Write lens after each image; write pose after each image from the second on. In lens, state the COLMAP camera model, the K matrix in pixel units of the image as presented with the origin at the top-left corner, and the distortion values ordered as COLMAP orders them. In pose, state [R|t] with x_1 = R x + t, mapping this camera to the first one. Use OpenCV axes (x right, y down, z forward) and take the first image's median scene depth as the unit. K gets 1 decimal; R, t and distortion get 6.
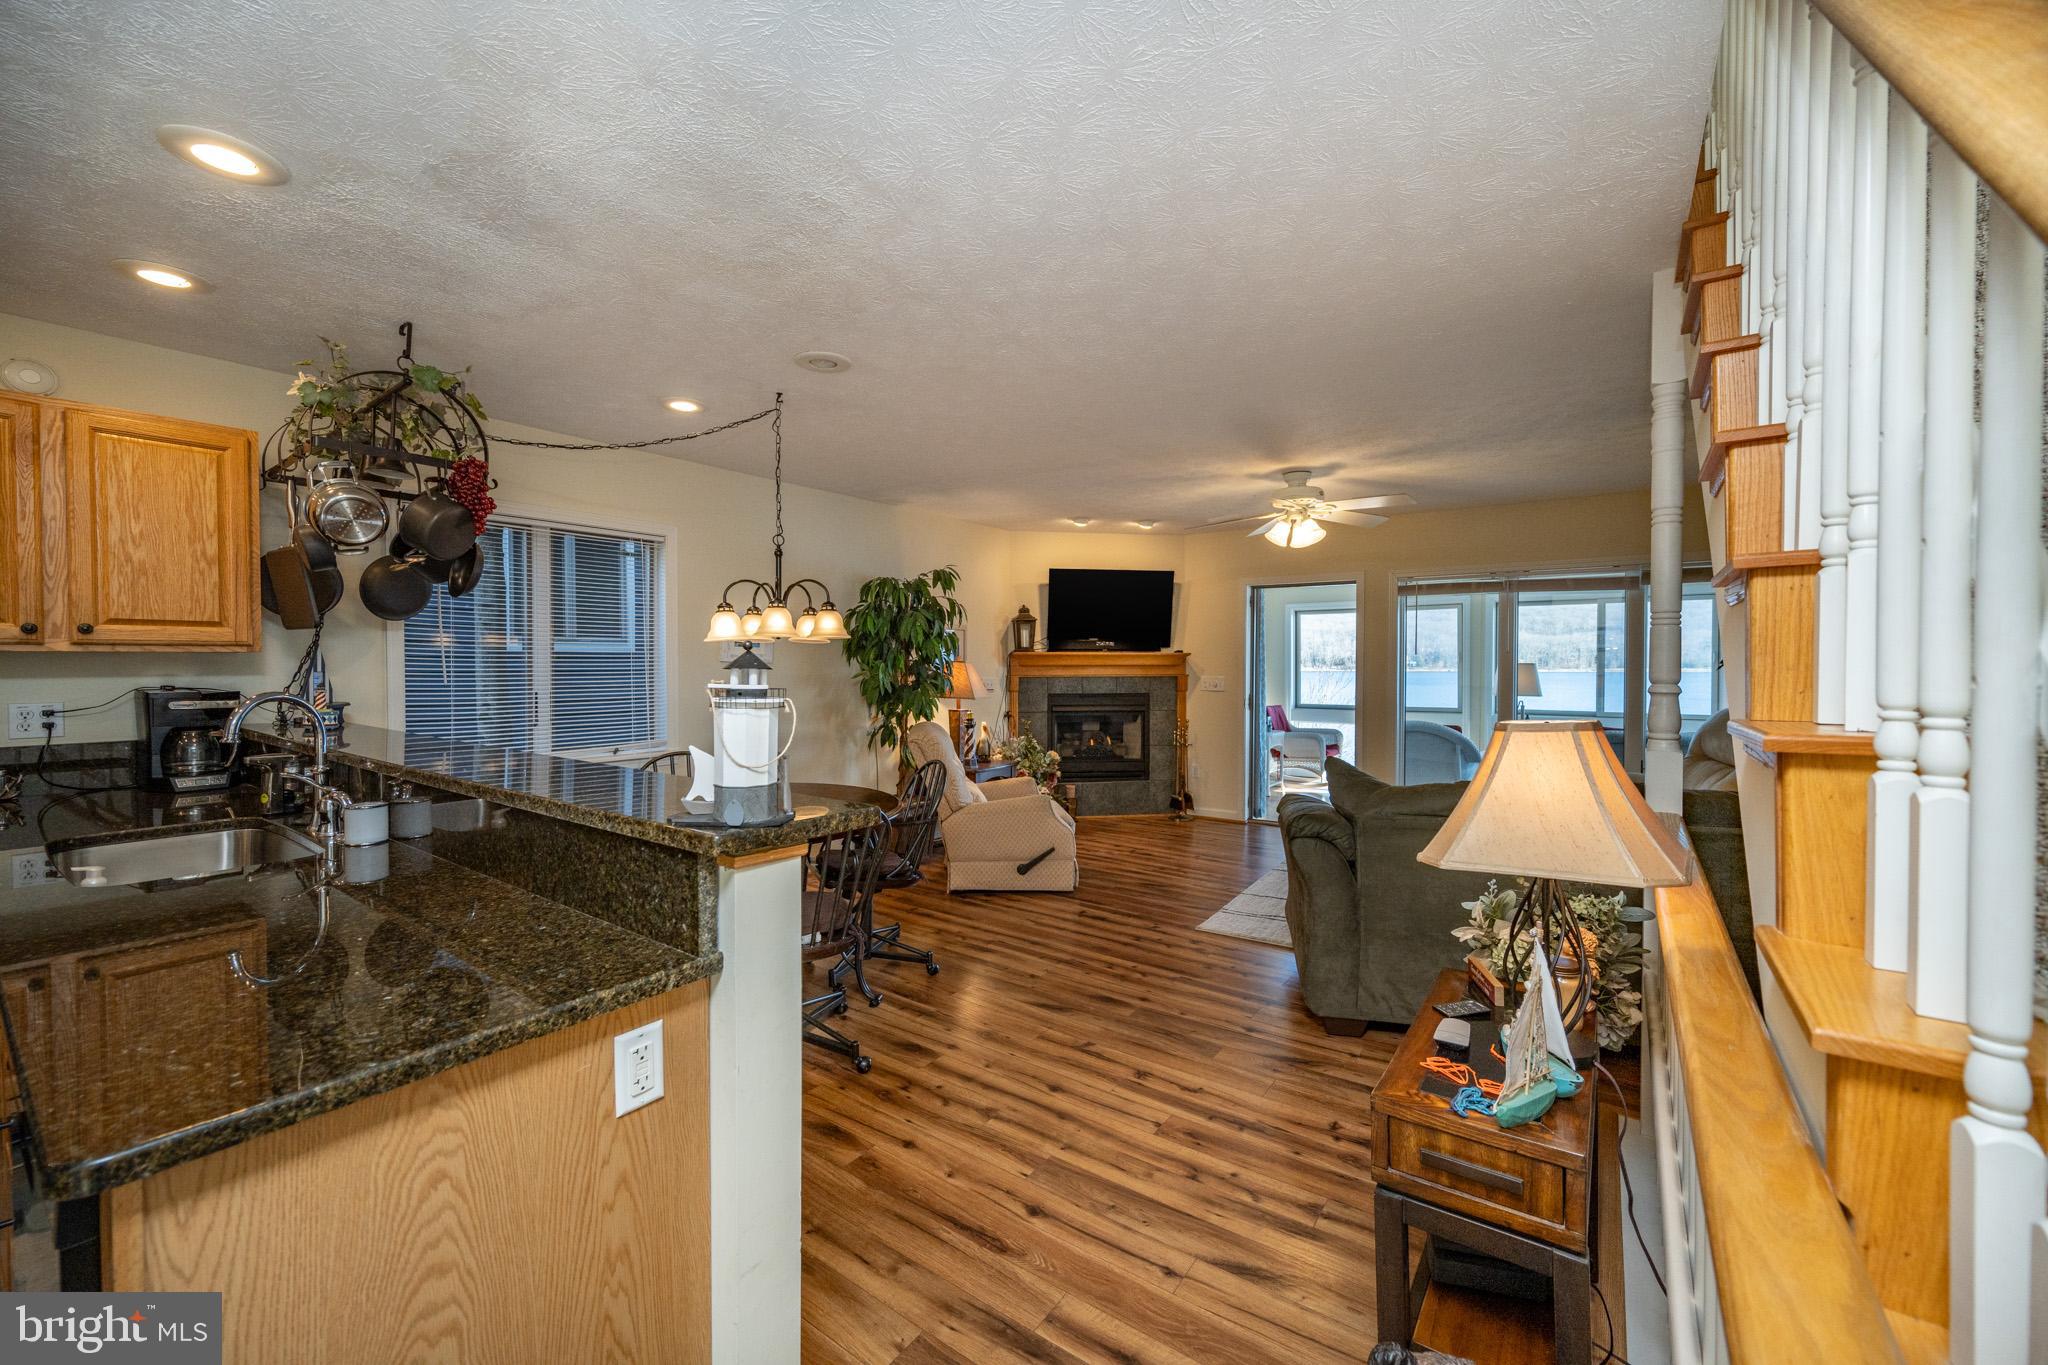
lens RADIAL K [[813.5, 0, 1020.1], [0, 813.5, 680.7], [0, 0, 1]] dist [0.000036, -0.000325]
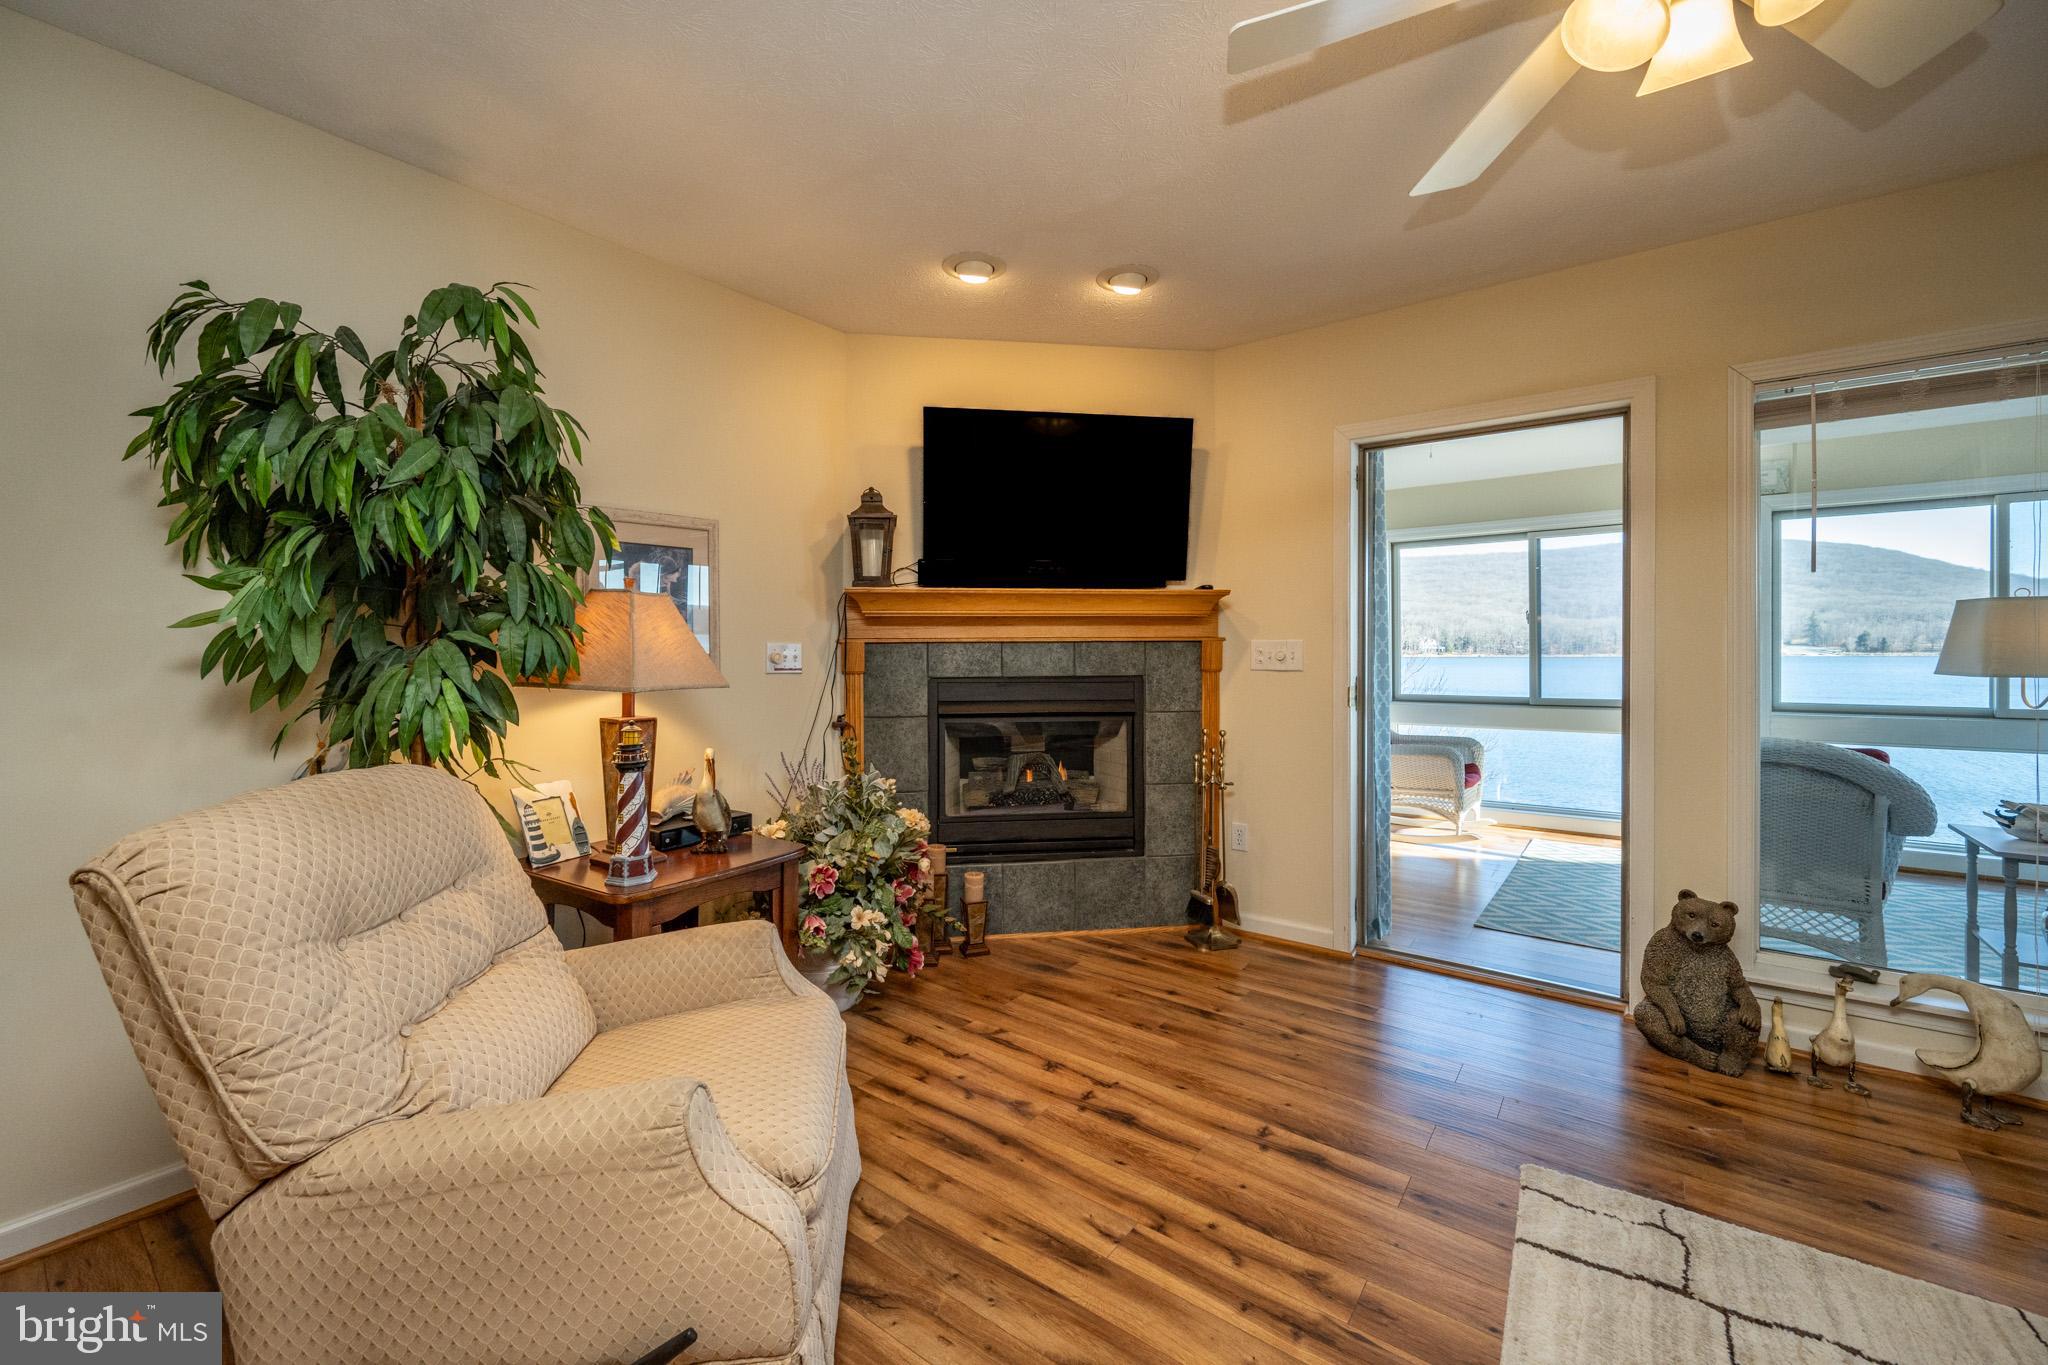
lens RADIAL K [[821.5, 0, 1024.0], [0, 821.5, 653.3], [0, 0, 1]] dist [-0.001097, -0.000037]
pose [[0.999852, -0.003855, -0.016776, 0.136231], [0.003546, 0.999824, -0.018408, 0.014986], [0.016844, 0.018346, 0.999690, 0.722521]]
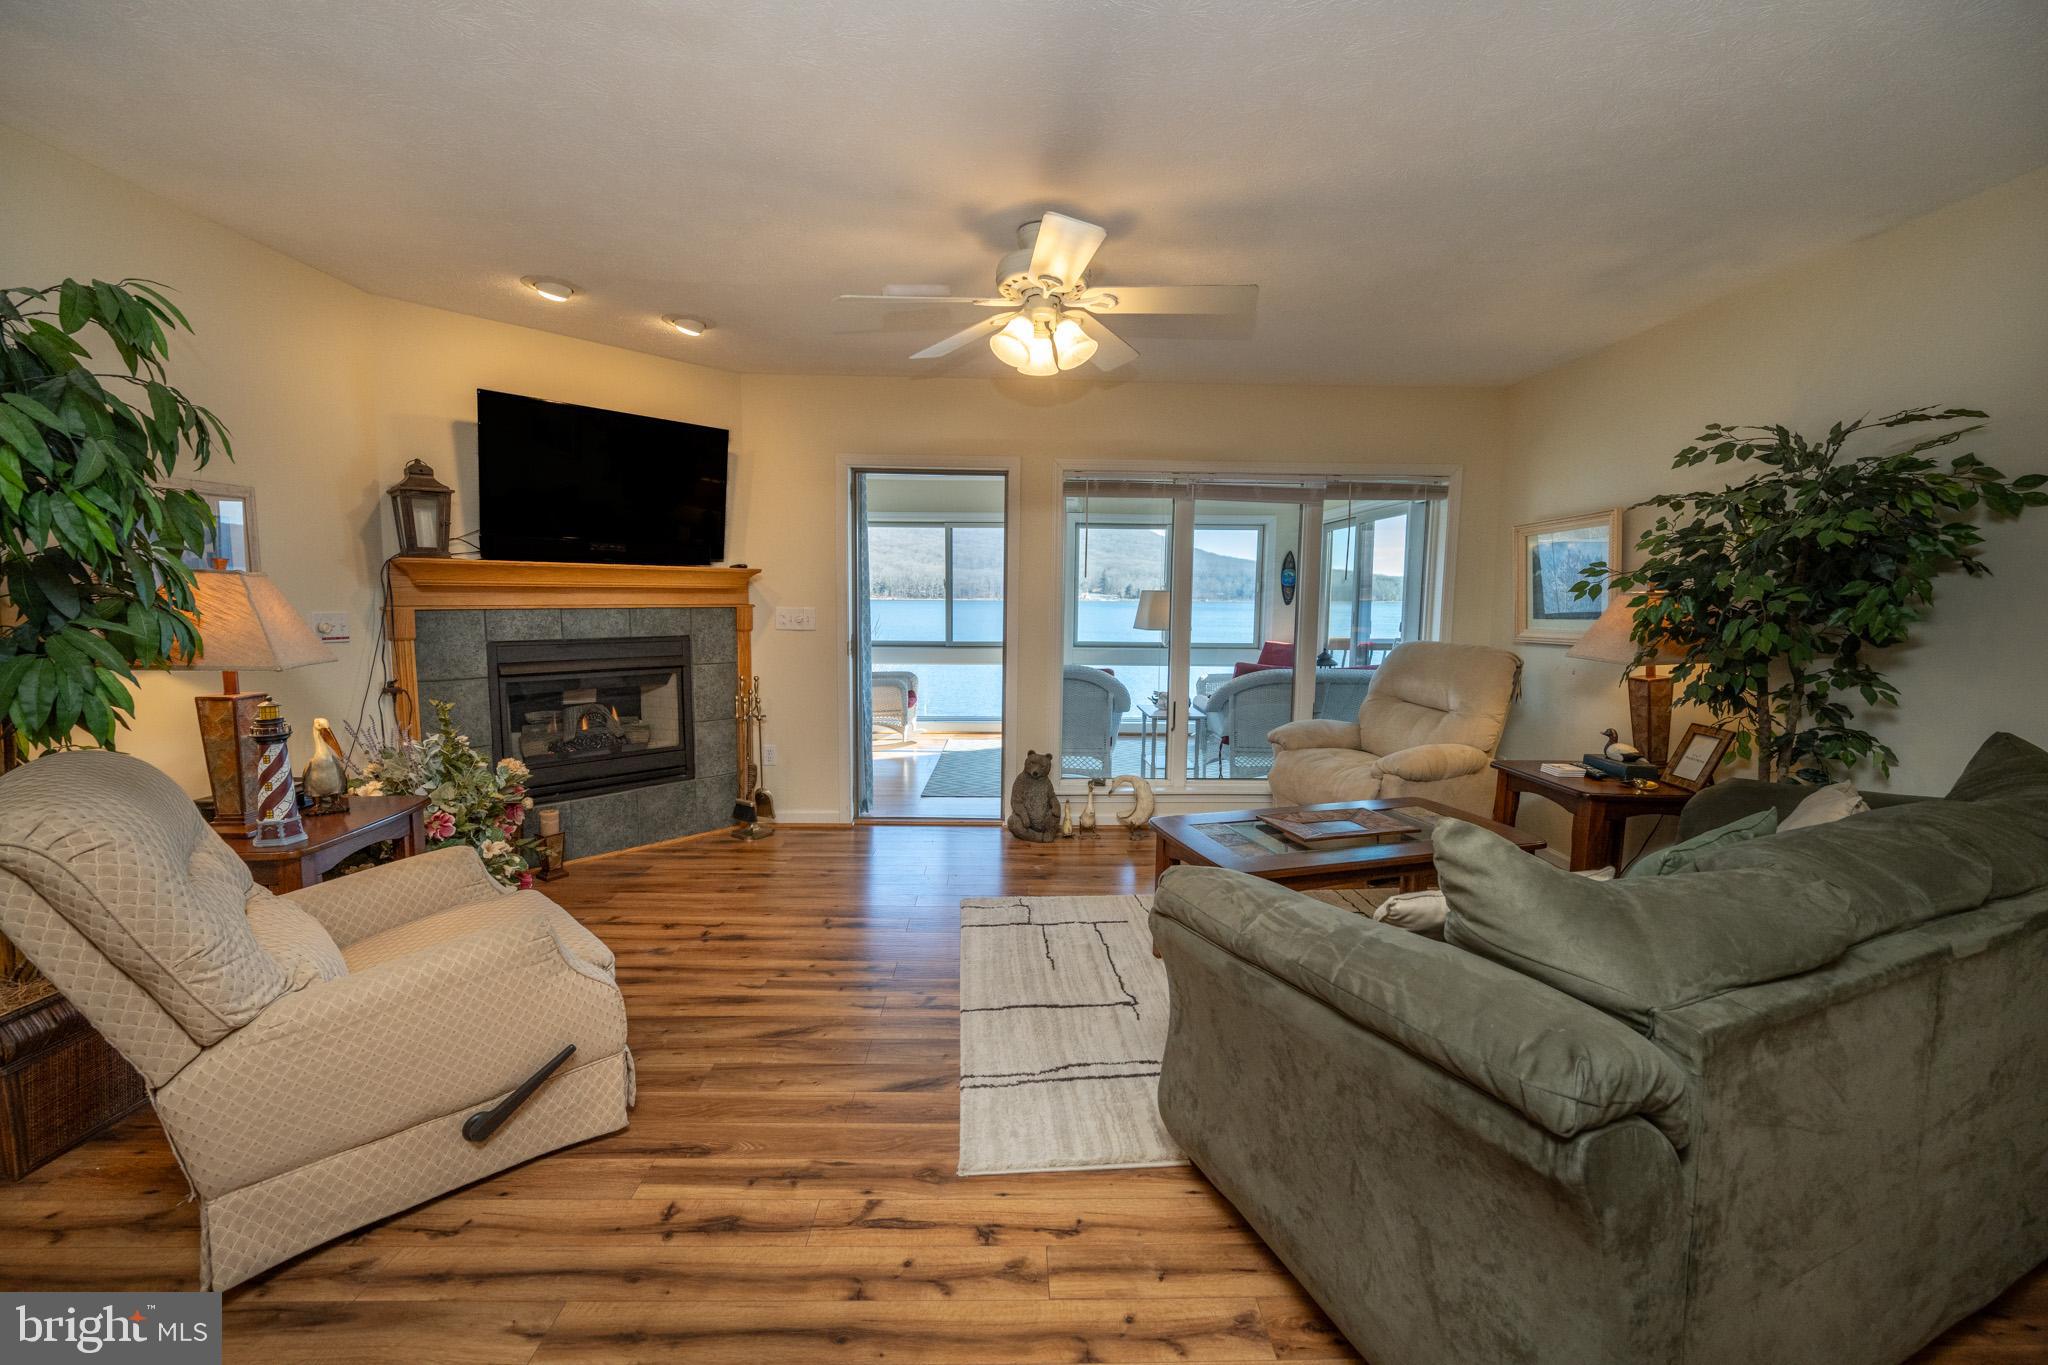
lens RADIAL K [[805.5, 0, 1027.0], [0, 805.5, 677.6], [0, 0, 1]] dist [-0.000907, -0.000212]
pose [[0.793425, -0.055243, 0.606156, -0.006921], [0.003303, 0.996249, 0.086471, -0.006181], [-0.608659, -0.066606, 0.790631, 0.537540]]
